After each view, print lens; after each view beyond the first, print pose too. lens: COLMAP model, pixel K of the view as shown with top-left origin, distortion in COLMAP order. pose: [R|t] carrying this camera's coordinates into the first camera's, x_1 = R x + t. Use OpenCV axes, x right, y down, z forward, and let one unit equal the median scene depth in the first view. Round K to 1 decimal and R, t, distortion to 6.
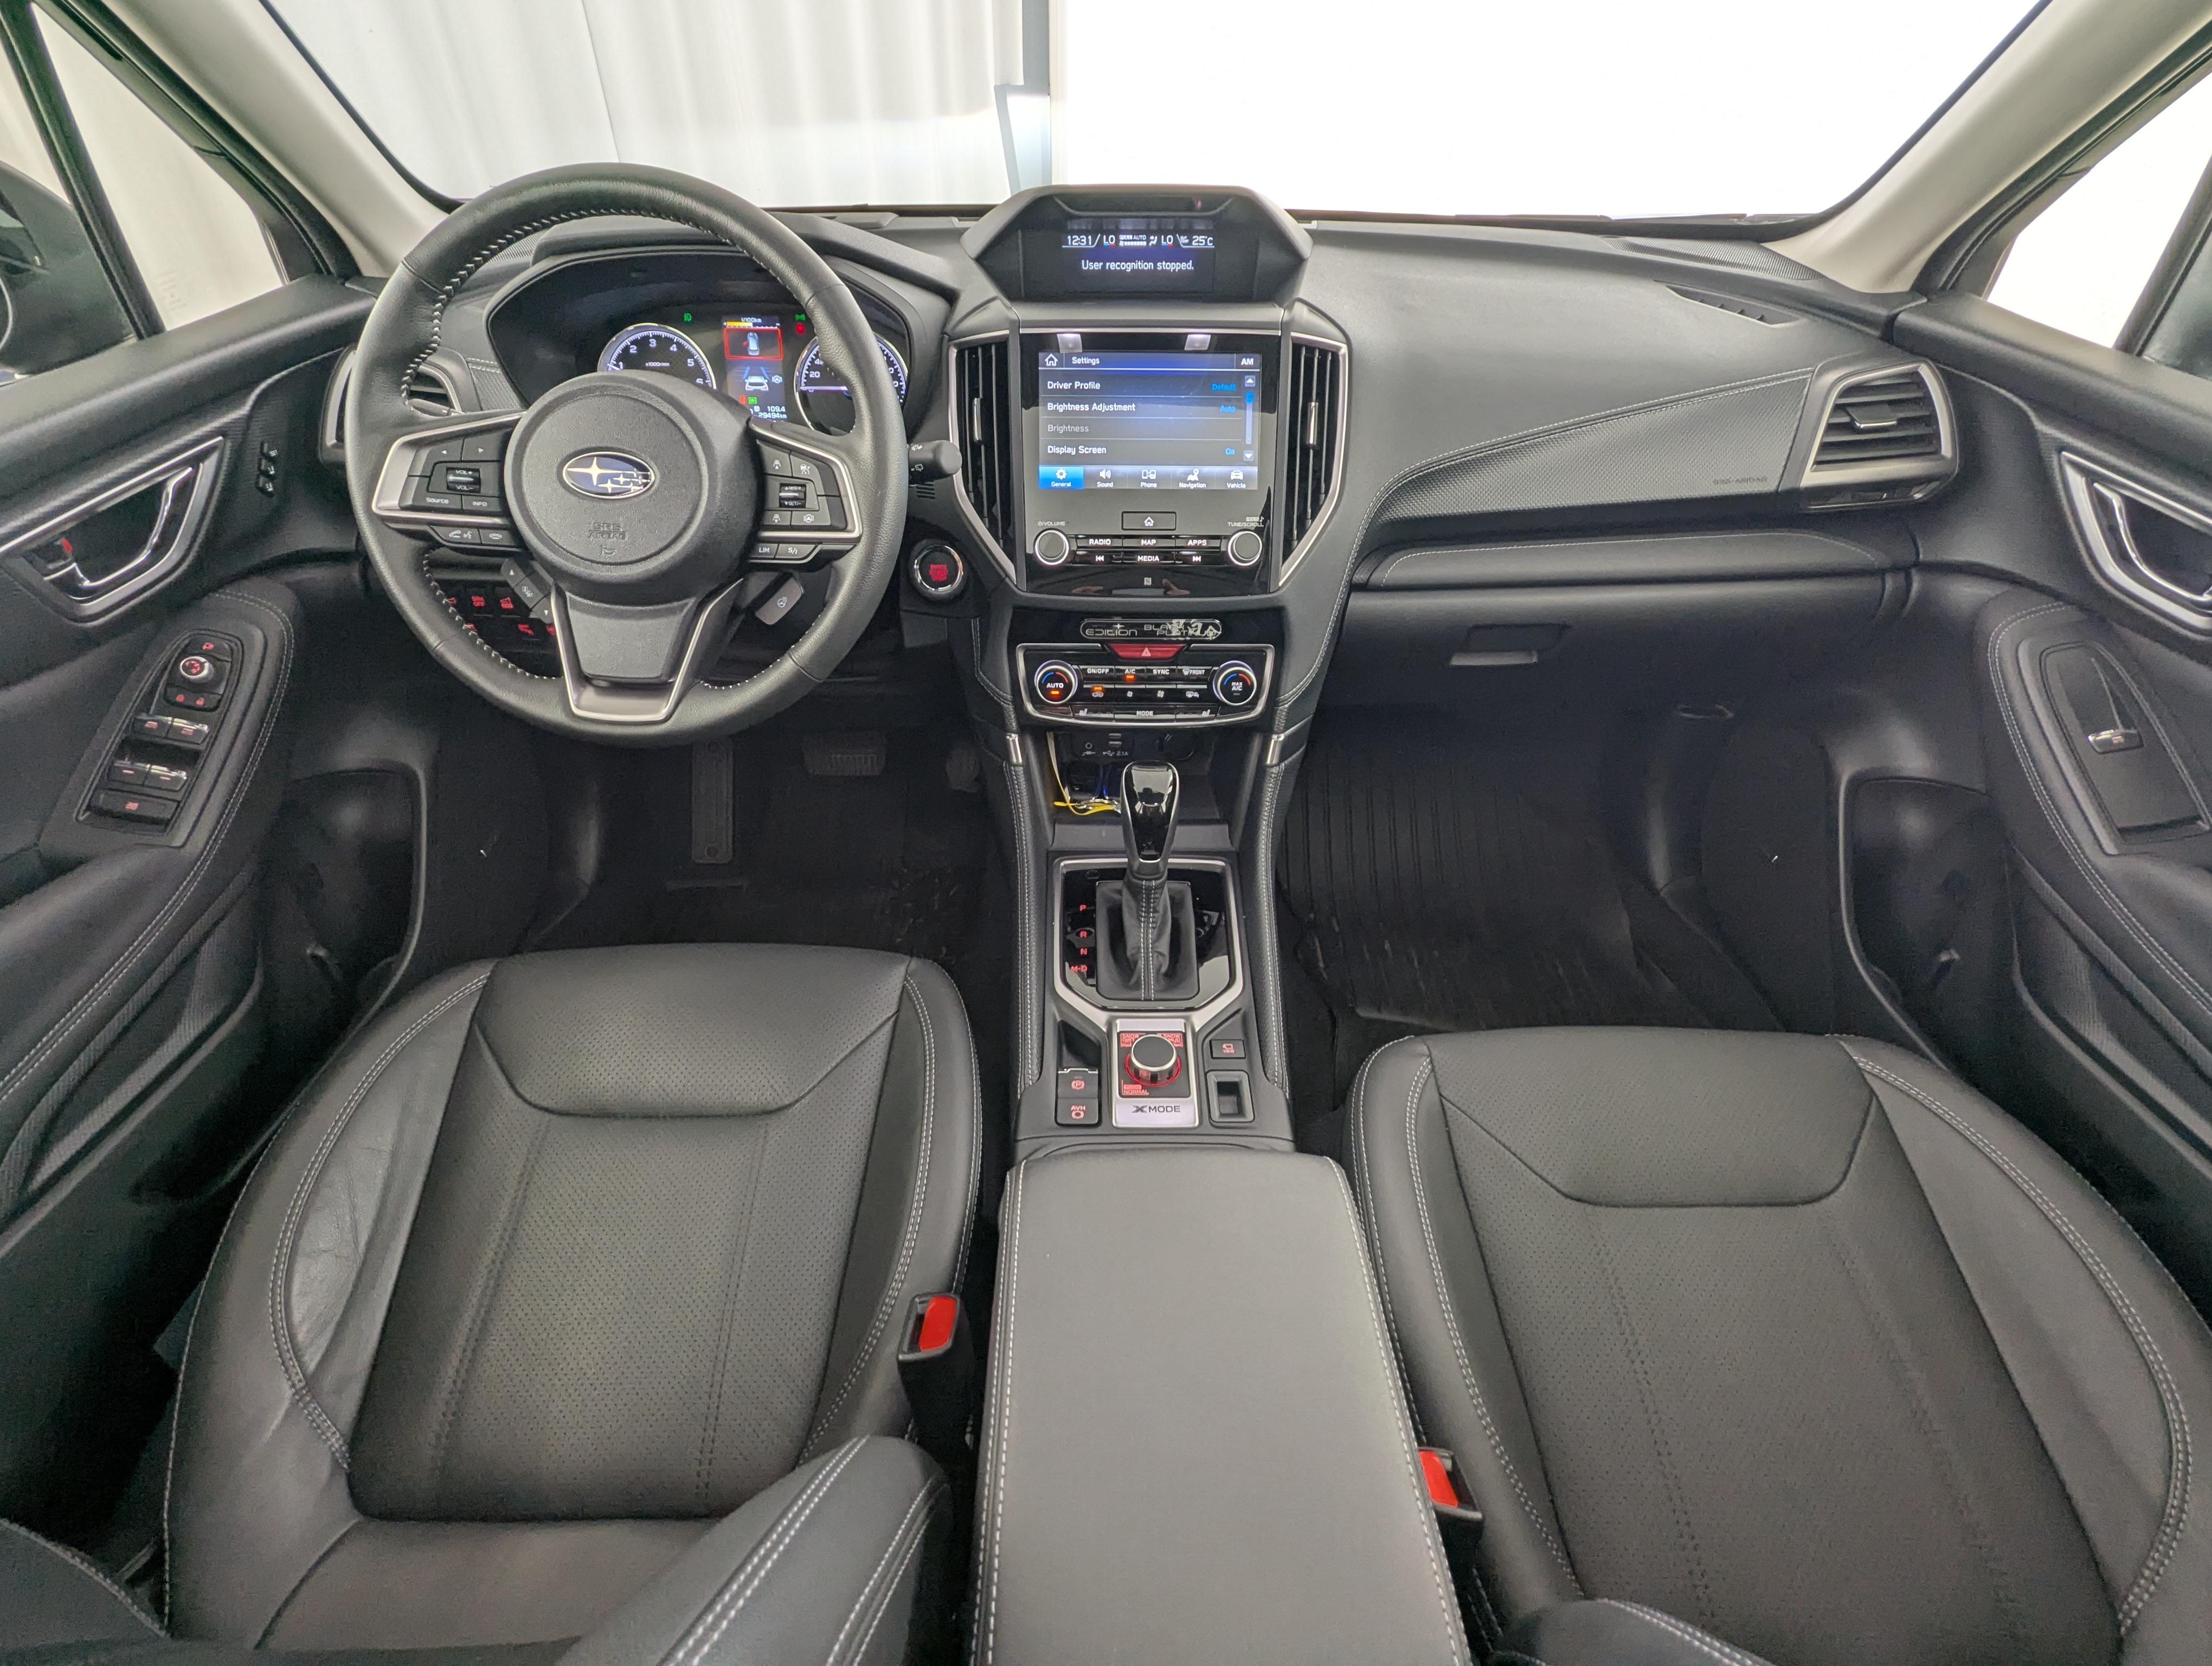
lens RADIAL K [[1046.0, 0, 1101.0], [0, 1046.0, 833.5], [0, 0, 1]] dist [-0.002475, -0.000680]
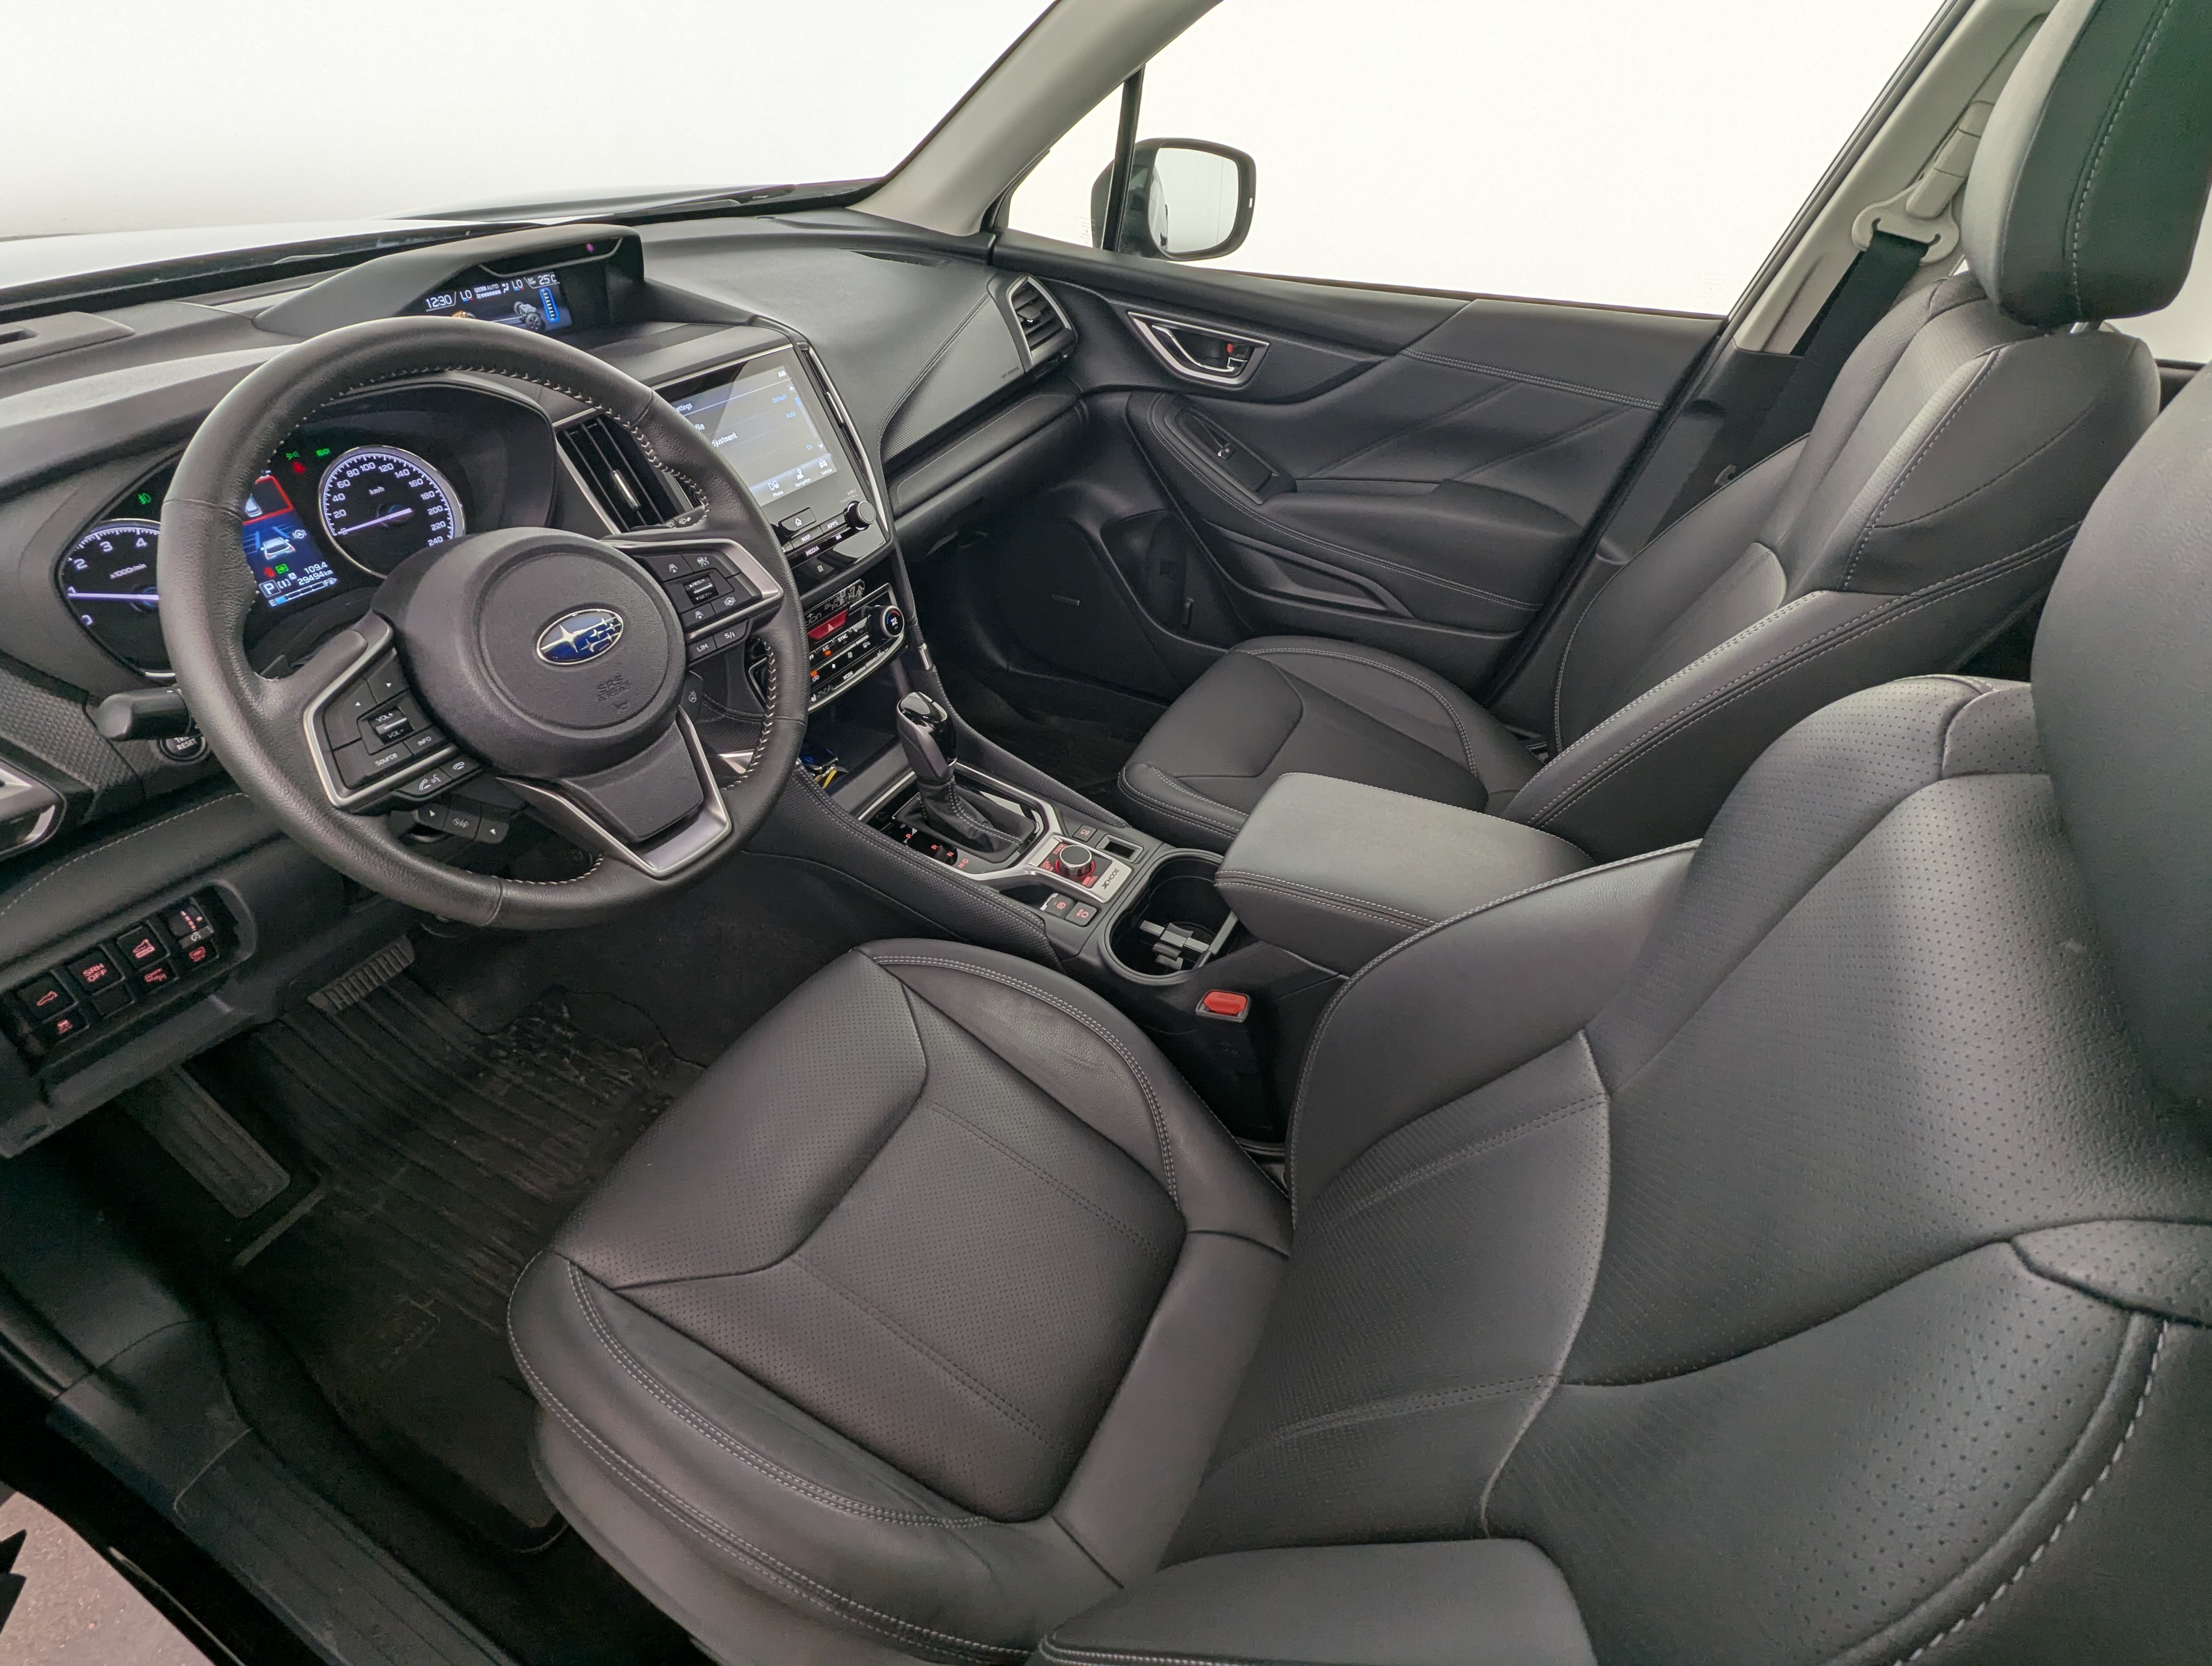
lens RADIAL K [[1046.0, 0, 1101.0], [0, 1046.0, 833.5], [0, 0, 1]] dist [-0.002475, -0.000680]
pose [[0.468738, -0.544037, 0.695922, -0.804265], [0.496421, 0.813894, 0.301897, -0.197720], [-0.730651, 0.203960, 0.651575, 0.051748]]
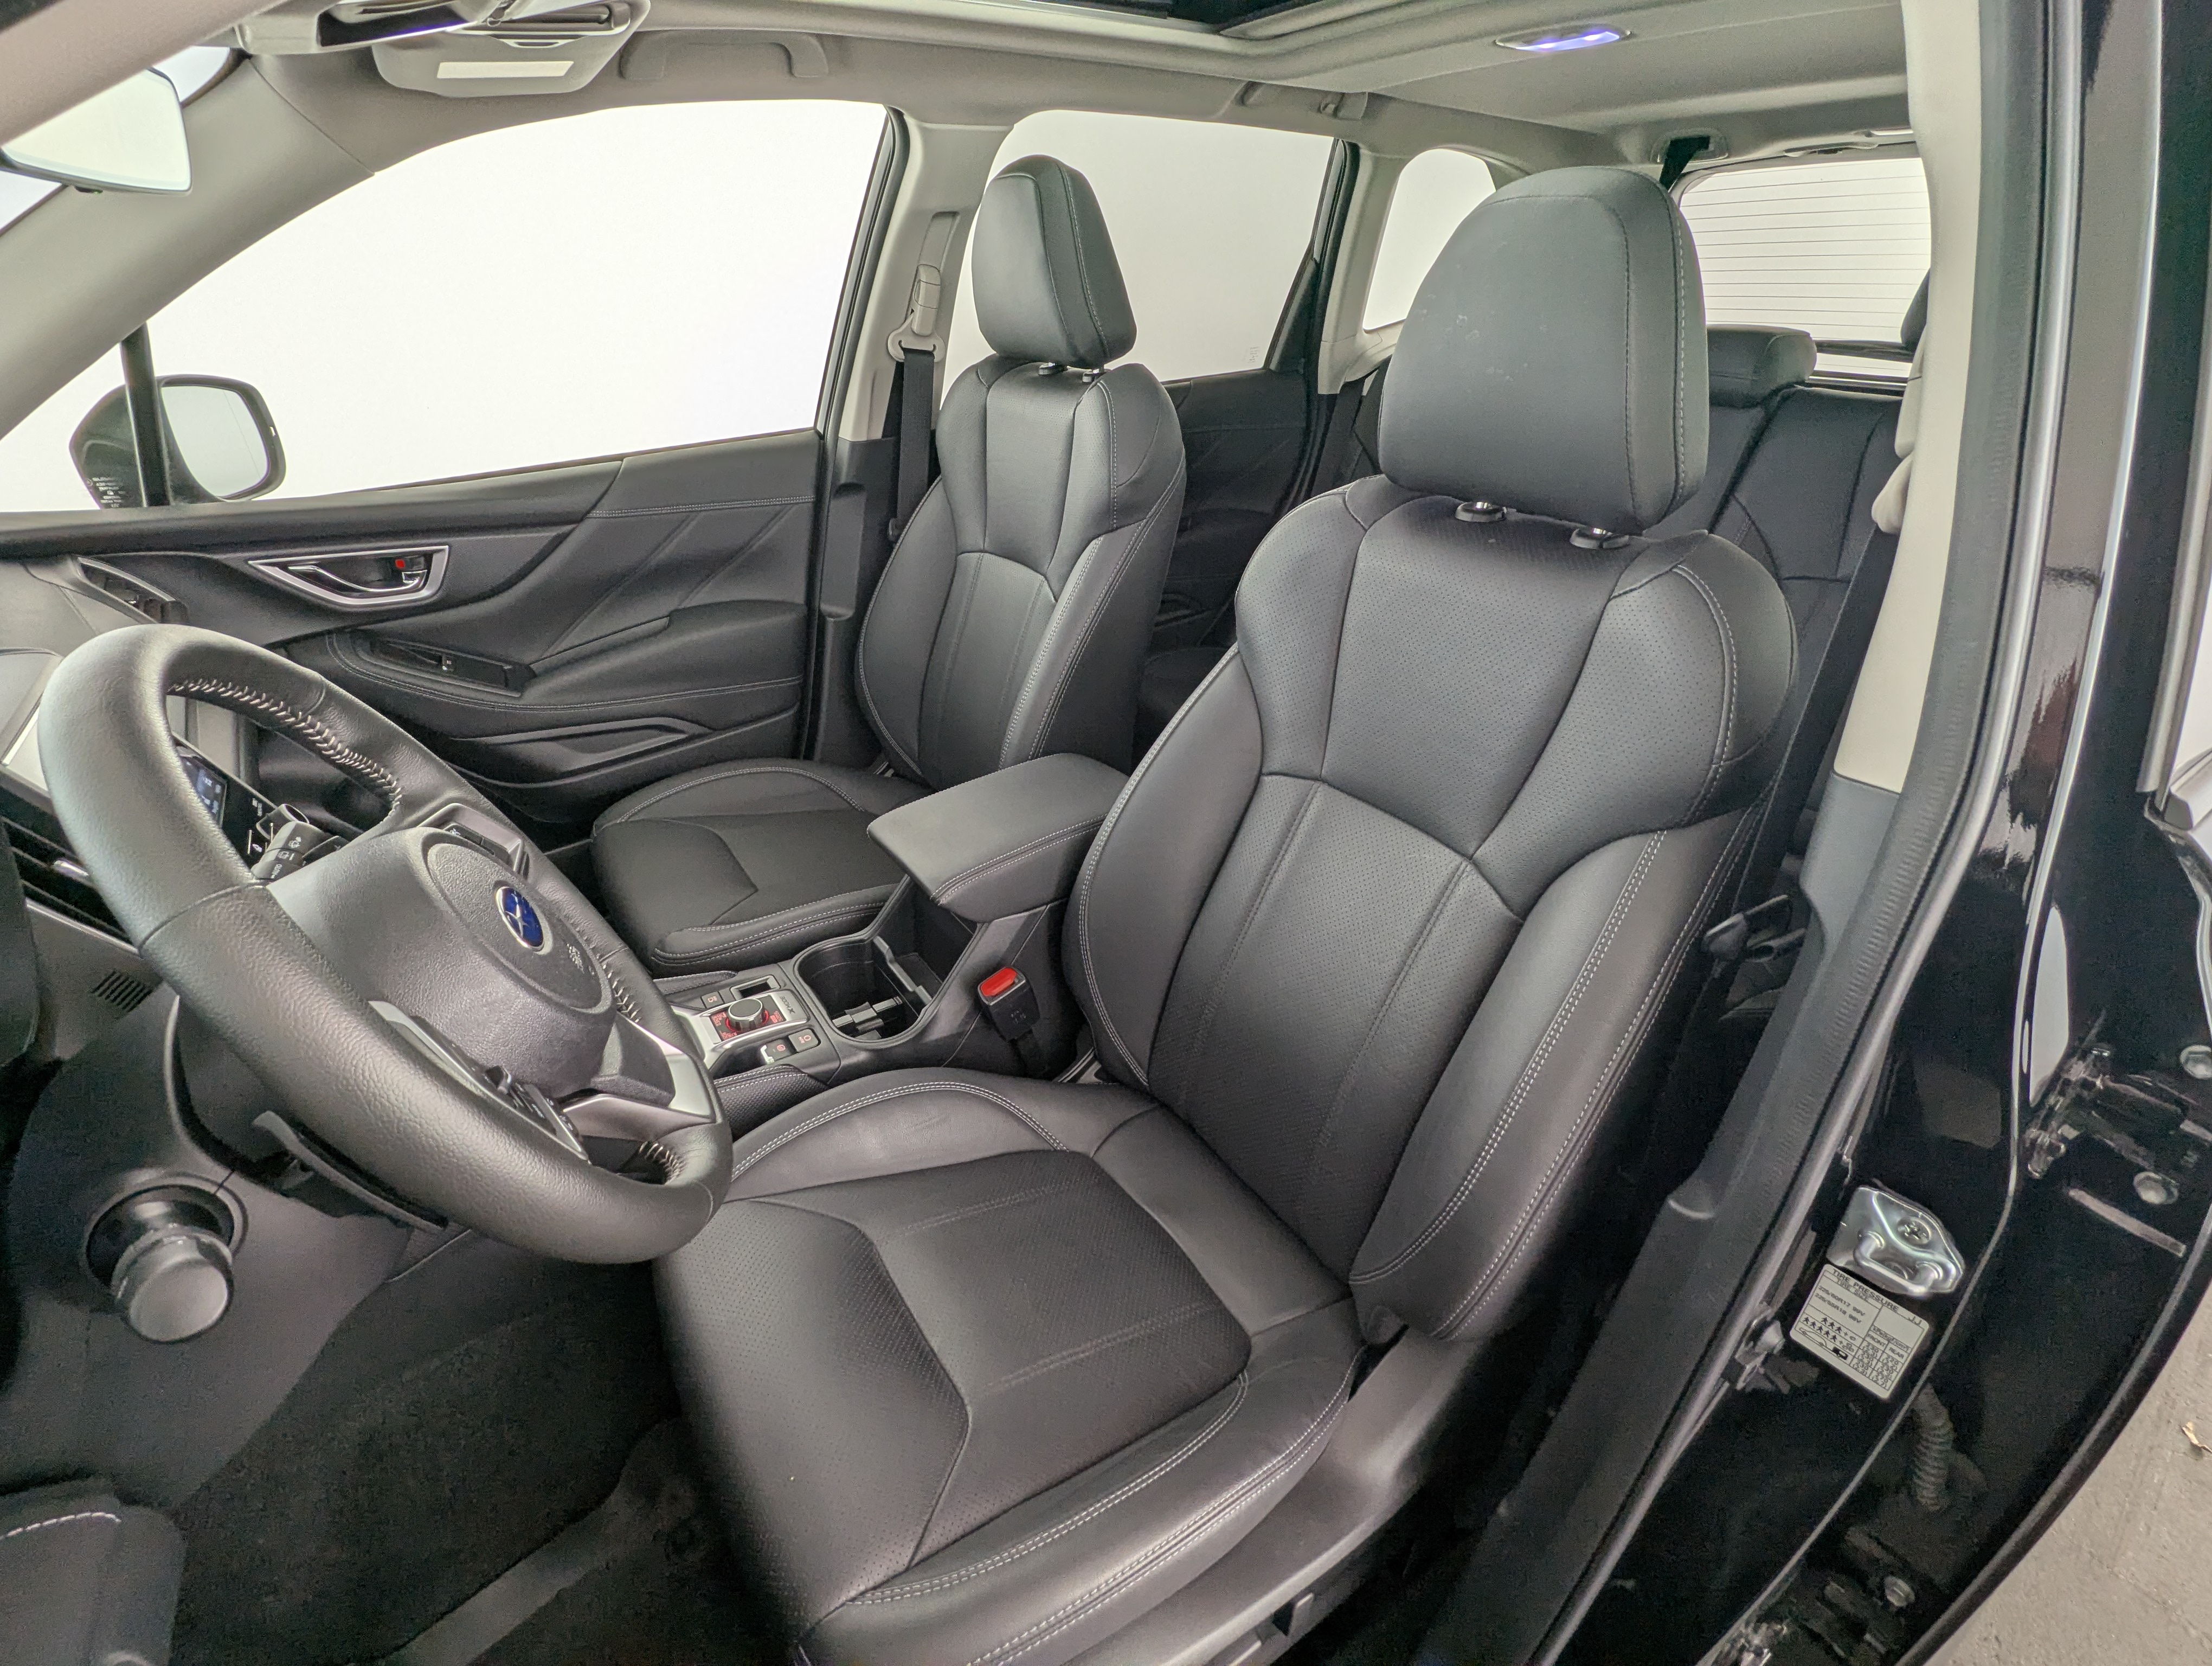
lens RADIAL K [[1020.6, 0, 1106.0], [0, 1020.6, 833.0], [0, 0, 1]] dist [-0.001087, -0.000042]
pose [[-0.543783, -0.420177, 0.726464, -0.977030], [0.500285, 0.532712, 0.682593, -0.529799], [-0.673806, 0.734622, -0.079471, 0.550941]]
